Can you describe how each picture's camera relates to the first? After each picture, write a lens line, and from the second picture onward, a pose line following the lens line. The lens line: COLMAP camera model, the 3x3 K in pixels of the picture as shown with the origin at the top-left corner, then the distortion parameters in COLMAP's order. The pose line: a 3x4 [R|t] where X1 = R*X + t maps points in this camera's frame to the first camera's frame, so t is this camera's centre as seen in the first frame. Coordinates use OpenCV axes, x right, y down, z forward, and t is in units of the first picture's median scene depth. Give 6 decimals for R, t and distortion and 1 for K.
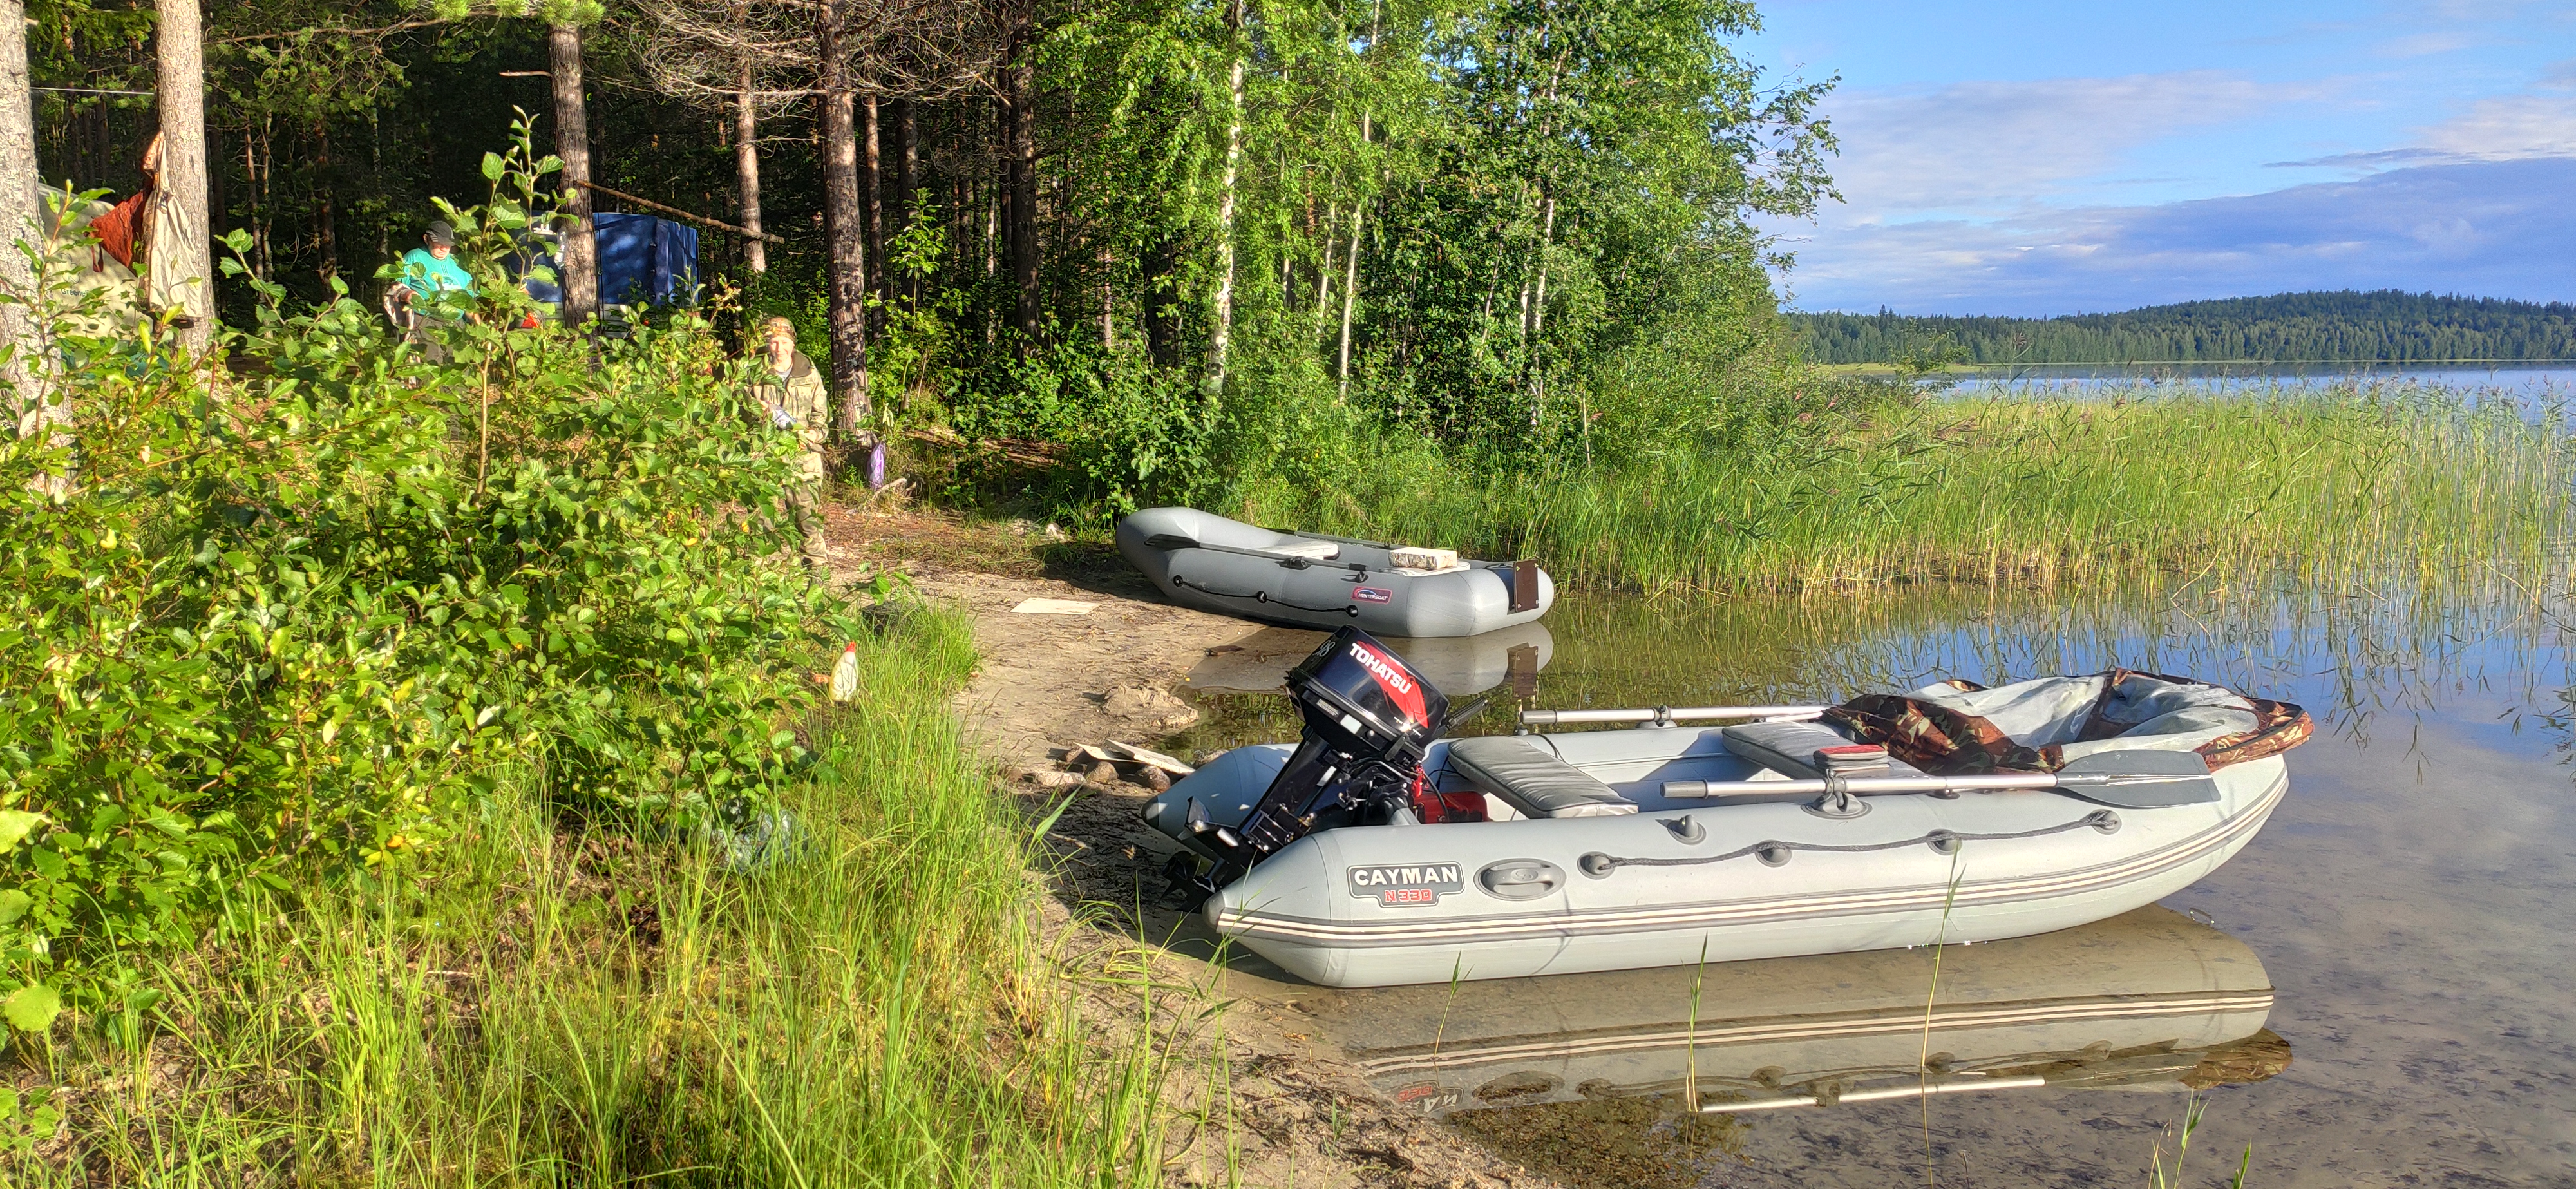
lens RADIAL K [[1963.3, 0, 1288.0], [0, 1963.3, 594.5], [0, 0, 1]] dist [0.089247, -0.145733]
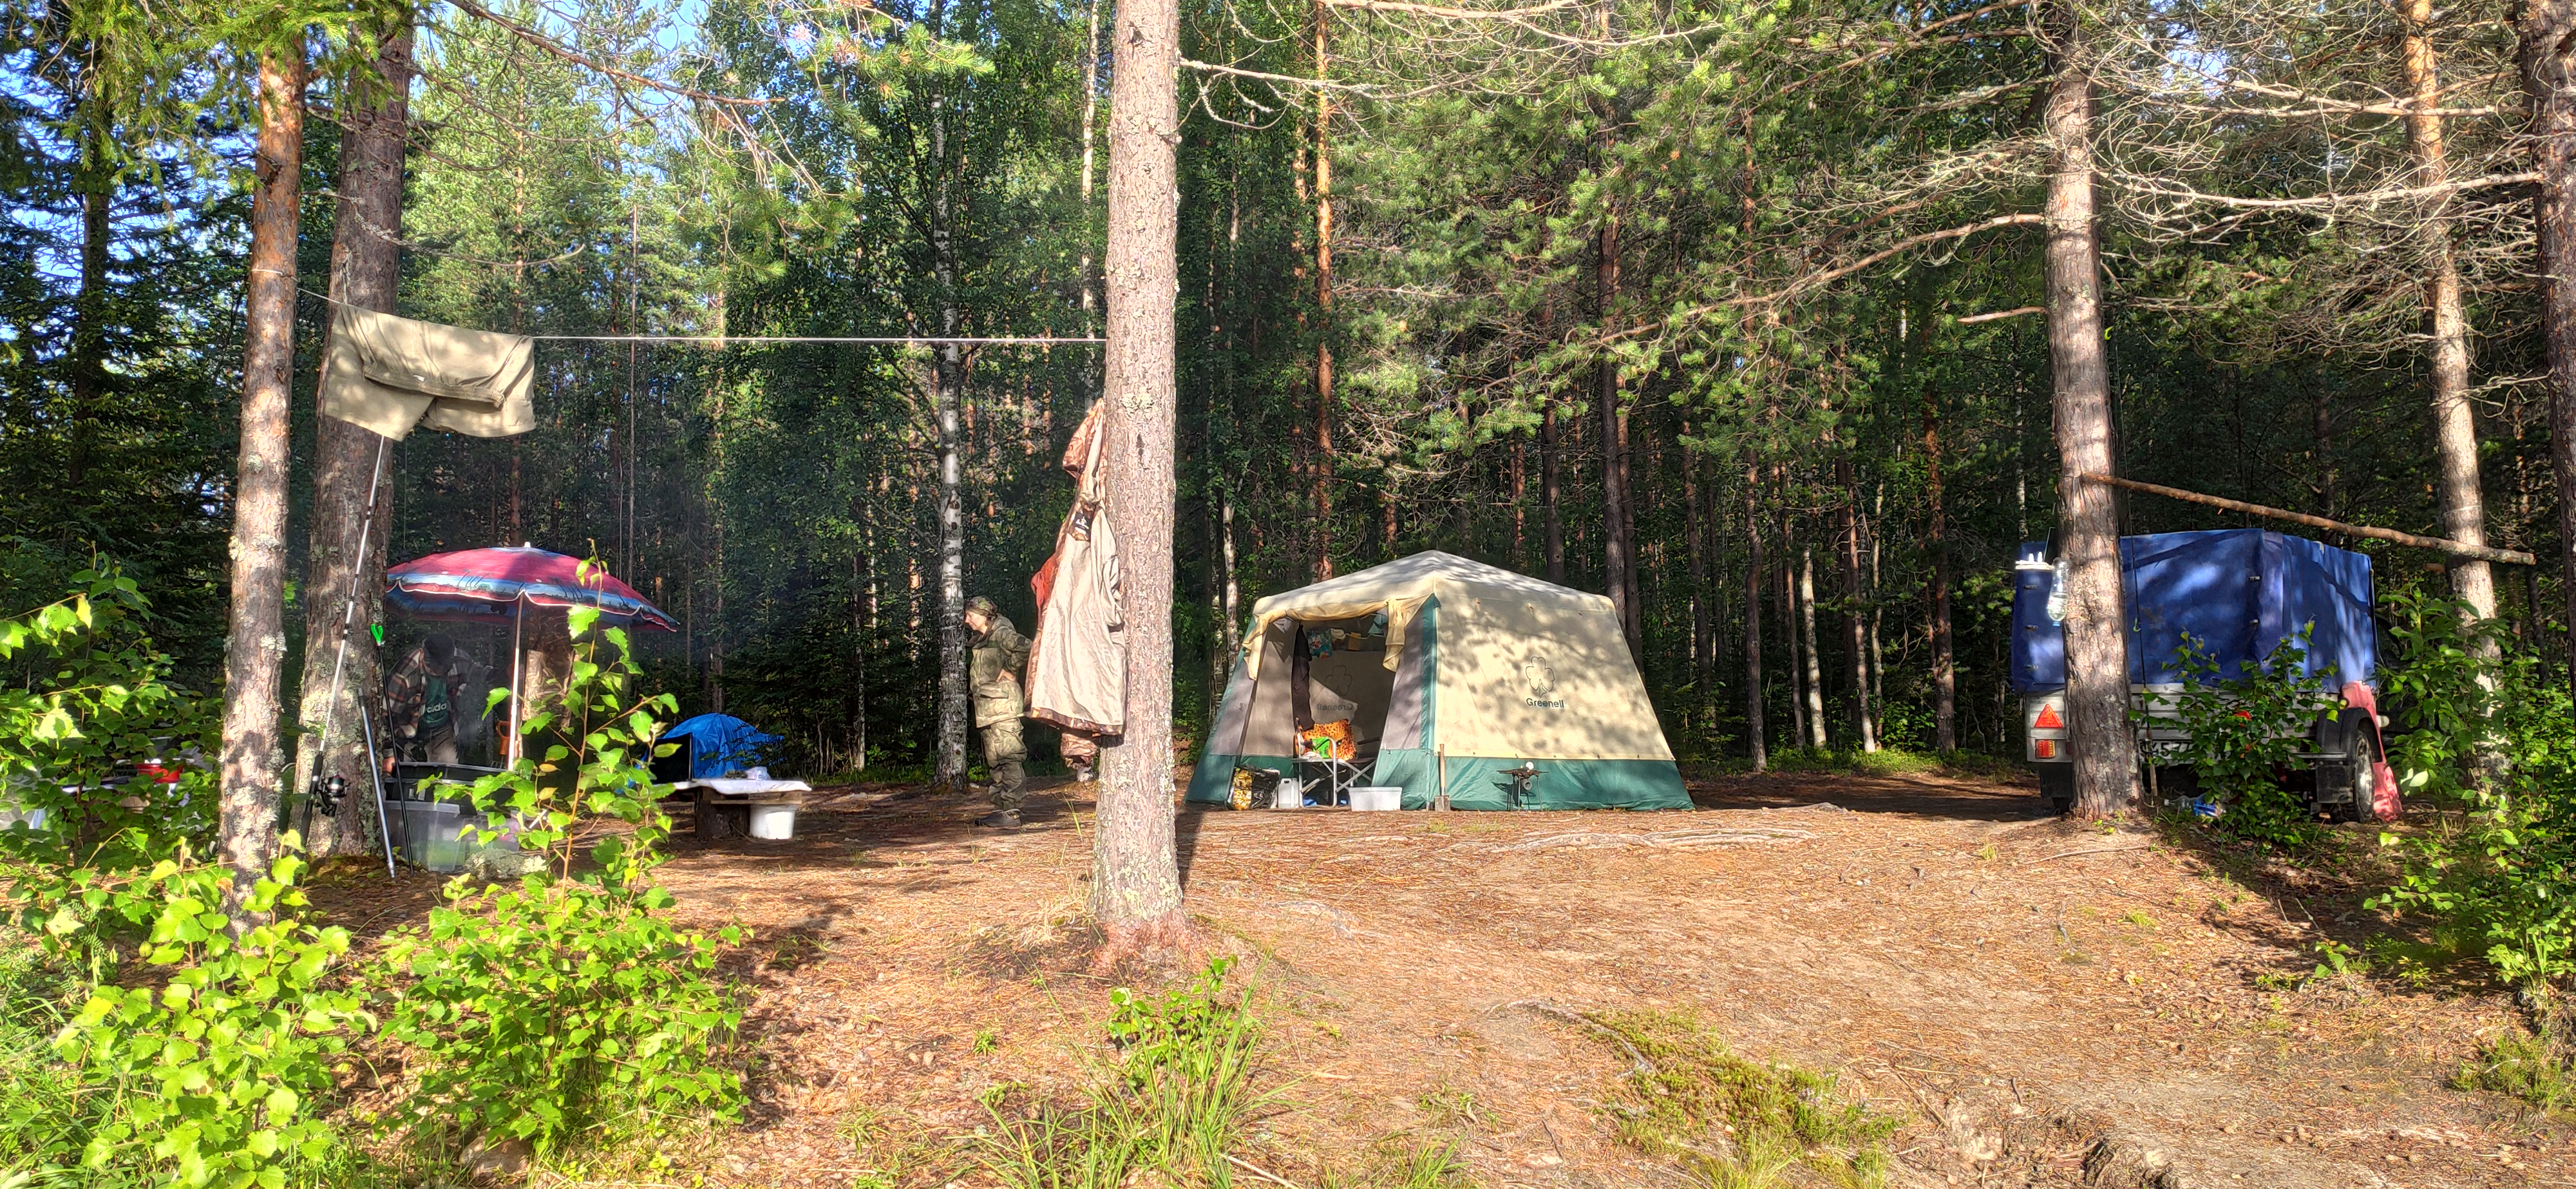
lens RADIAL K [[1963.3, 0, 1288.0], [0, 1963.3, 594.5], [0, 0, 1]] dist [0.089247, -0.145733]
pose [[0.653650, -0.085103, -0.751997, -0.017720], [-0.070570, 0.982474, -0.172526, -0.013185], [0.753499, 0.165841, 0.636188, 0.106794]]
